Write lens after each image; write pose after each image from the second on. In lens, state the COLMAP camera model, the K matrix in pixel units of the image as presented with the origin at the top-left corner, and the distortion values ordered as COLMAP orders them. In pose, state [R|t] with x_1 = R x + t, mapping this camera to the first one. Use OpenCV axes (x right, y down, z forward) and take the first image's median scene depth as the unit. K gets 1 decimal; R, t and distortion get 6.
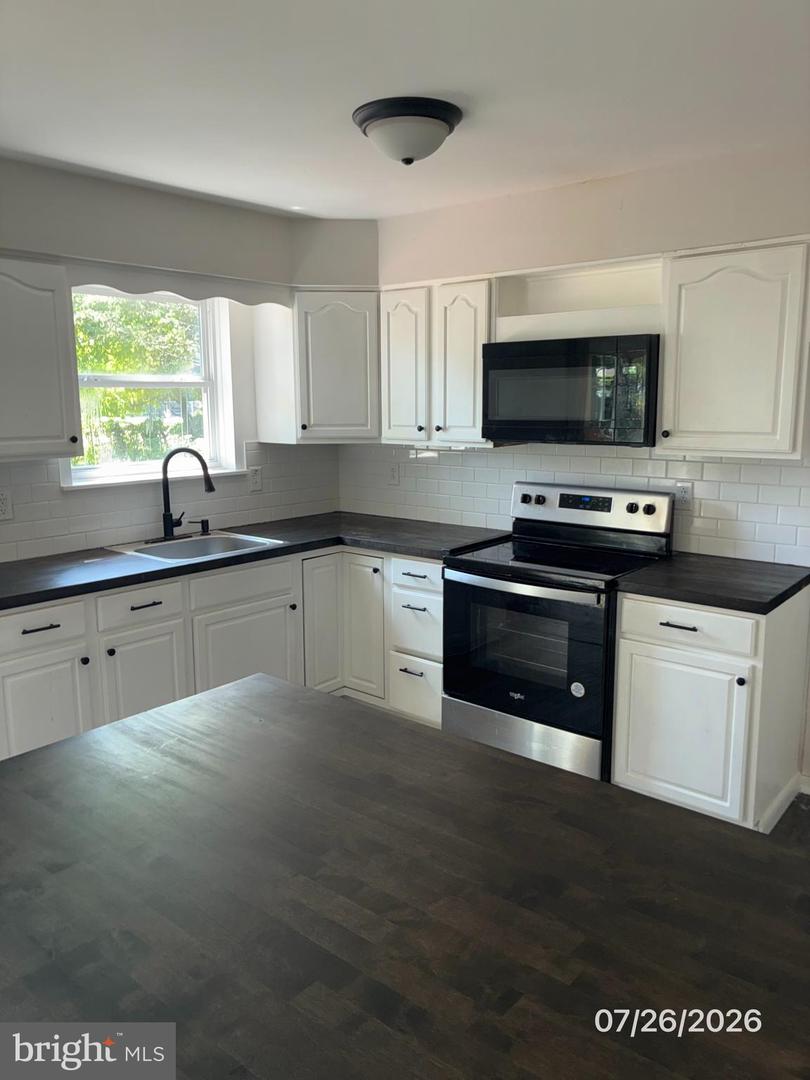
lens RADIAL K [[815.9, 0, 405.0], [0, 815.9, 540.0], [0, 0, 1]] dist [0.059205, -0.090682]
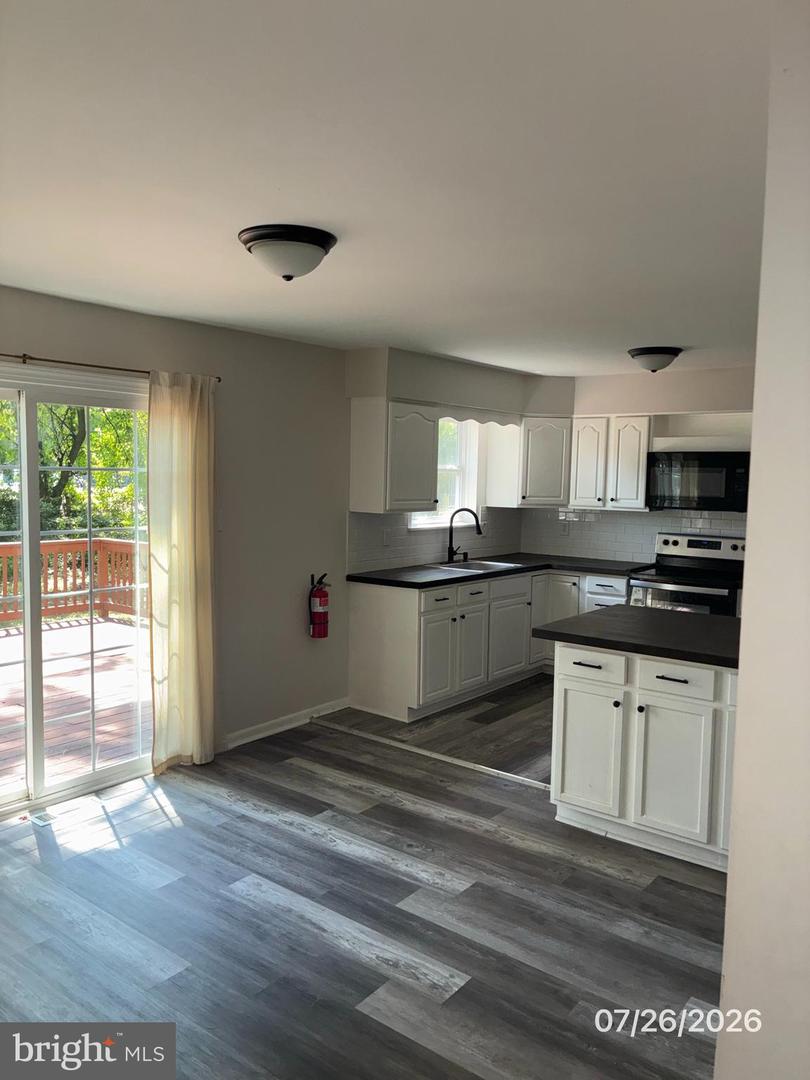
lens RADIAL K [[827.0, 0, 405.0], [0, 827.0, 540.0], [0, 0, 1]] dist [0.001923, -0.003676]
pose [[0.999174, 0.021862, 0.034262, -0.447759], [-0.018516, 0.995295, -0.095100, 0.116405], [-0.036180, 0.094387, 0.994878, -0.675205]]
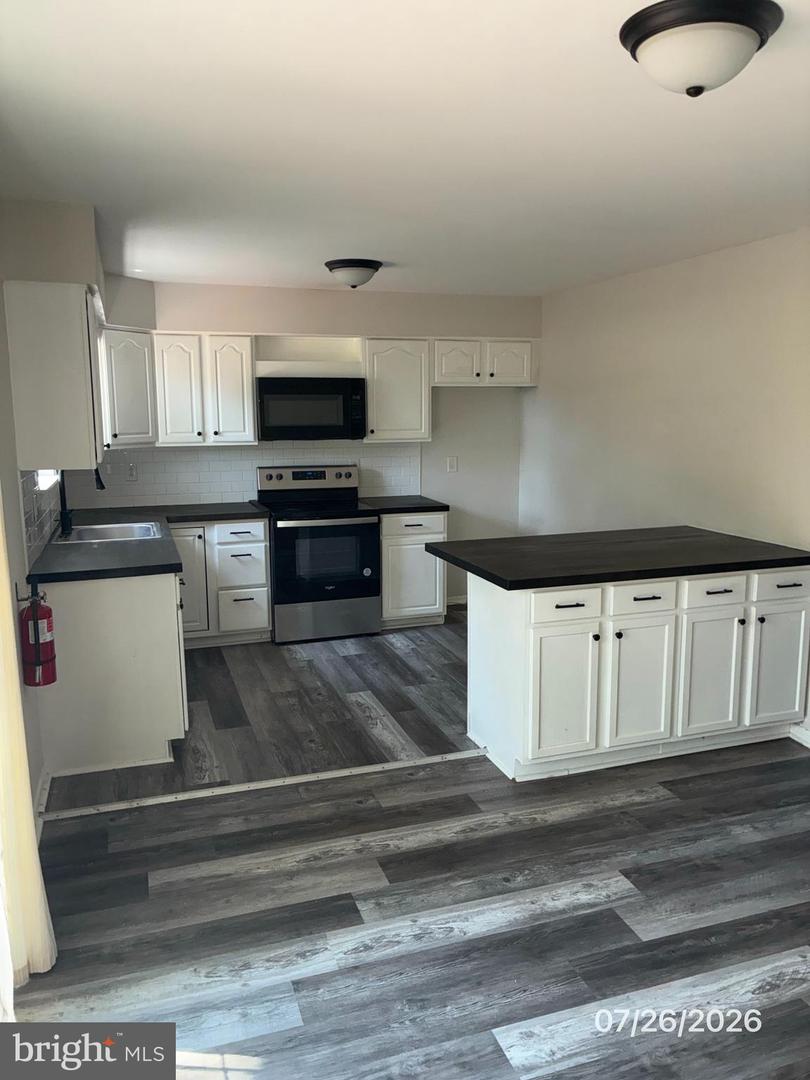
lens RADIAL K [[815.9, 0, 405.0], [0, 815.9, 540.0], [0, 0, 1]] dist [0.059205, -0.090682]
pose [[0.516519, -0.135045, 0.845560, -1.052028], [0.153717, 0.986067, 0.063585, 0.007807], [-0.842365, 0.097134, 0.530081, -0.027580]]
